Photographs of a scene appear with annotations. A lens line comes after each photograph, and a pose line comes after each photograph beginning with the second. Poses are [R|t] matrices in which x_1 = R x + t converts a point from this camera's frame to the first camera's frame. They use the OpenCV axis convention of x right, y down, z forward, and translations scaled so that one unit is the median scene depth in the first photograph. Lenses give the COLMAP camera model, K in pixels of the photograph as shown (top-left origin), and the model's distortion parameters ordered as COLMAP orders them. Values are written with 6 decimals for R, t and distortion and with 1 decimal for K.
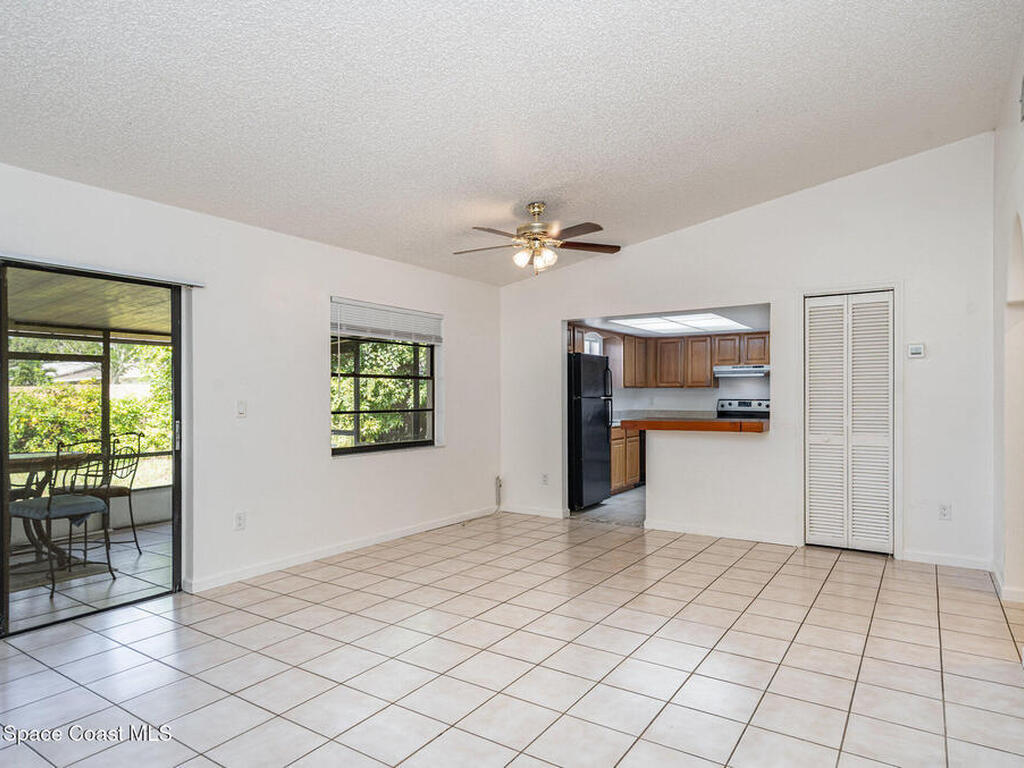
lens RADIAL K [[620.1, 0, 512.7], [0, 620.1, 388.4], [0, 0, 1]] dist [-0.007831, -0.001148]
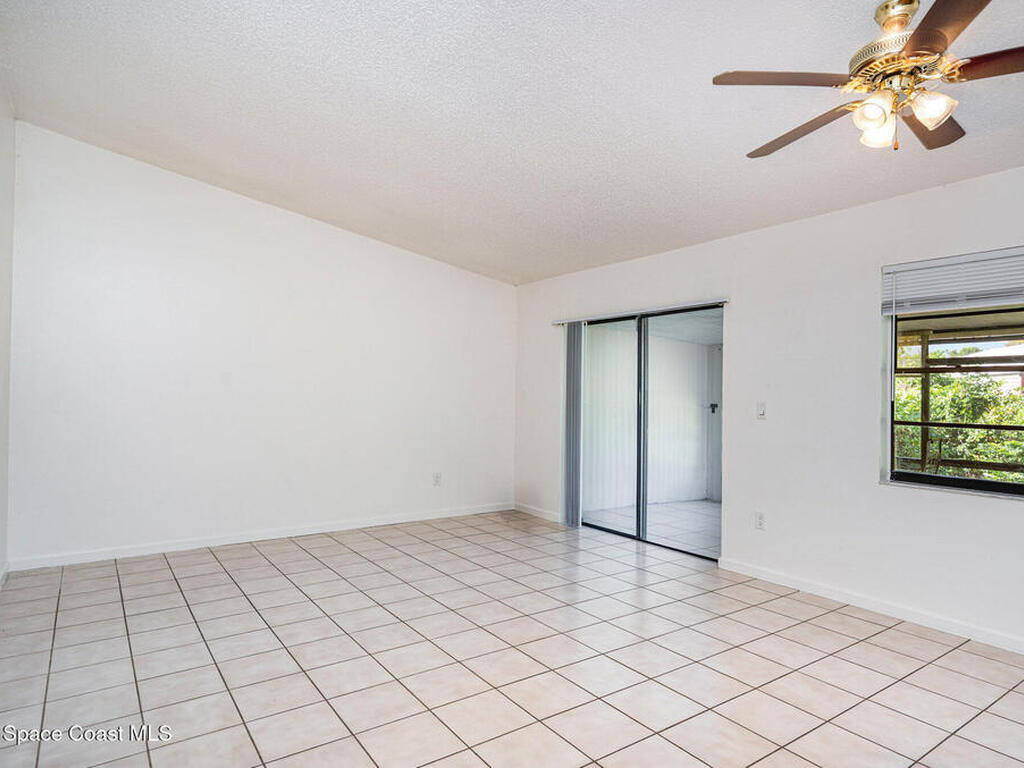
lens RADIAL K [[620.1, 0, 515.6], [0, 620.1, 384.5], [0, 0, 1]] dist [-0.007831, -0.001148]
pose [[-0.359301, -0.009617, -0.933172, 0.596801], [-0.006245, 0.999949, -0.007901, 0.003596], [0.933201, 0.002989, -0.359343, 0.910505]]
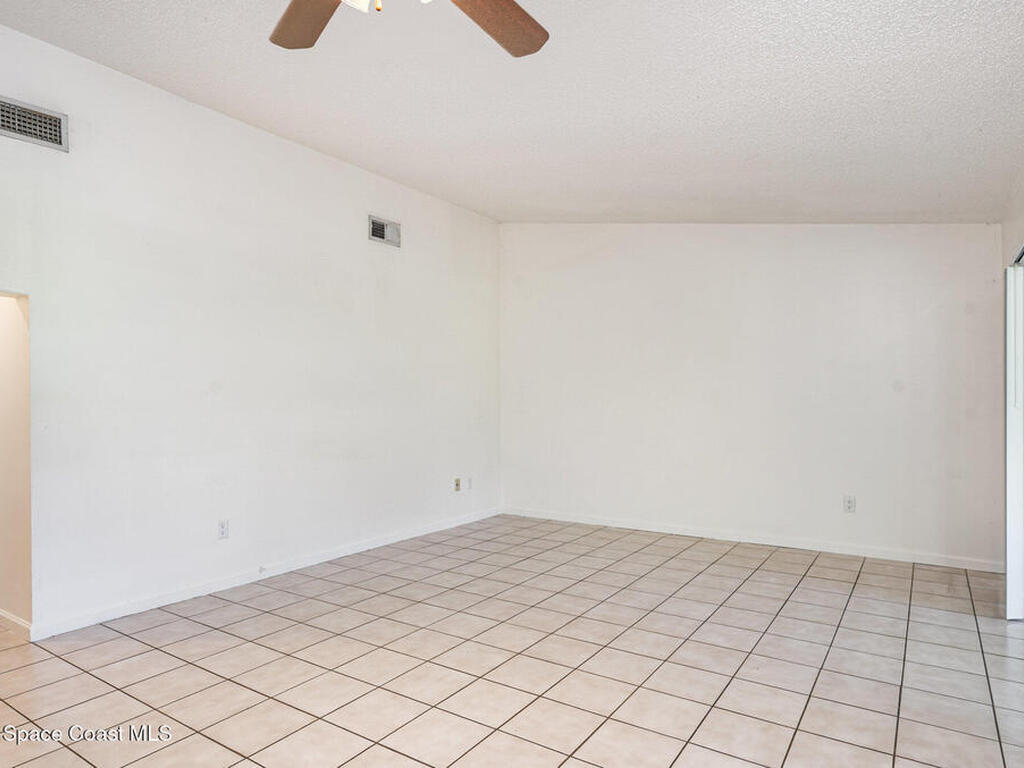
lens RADIAL K [[620.1, 0, 514.7], [0, 620.1, 387.5], [0, 0, 1]] dist [-0.007831, -0.001148]
pose [[-0.999931, 0.011736, 0.000601, -0.024405], [0.011727, 0.999839, -0.013604, 0.005210], [-0.000761, -0.013596, -0.999907, 1.333245]]
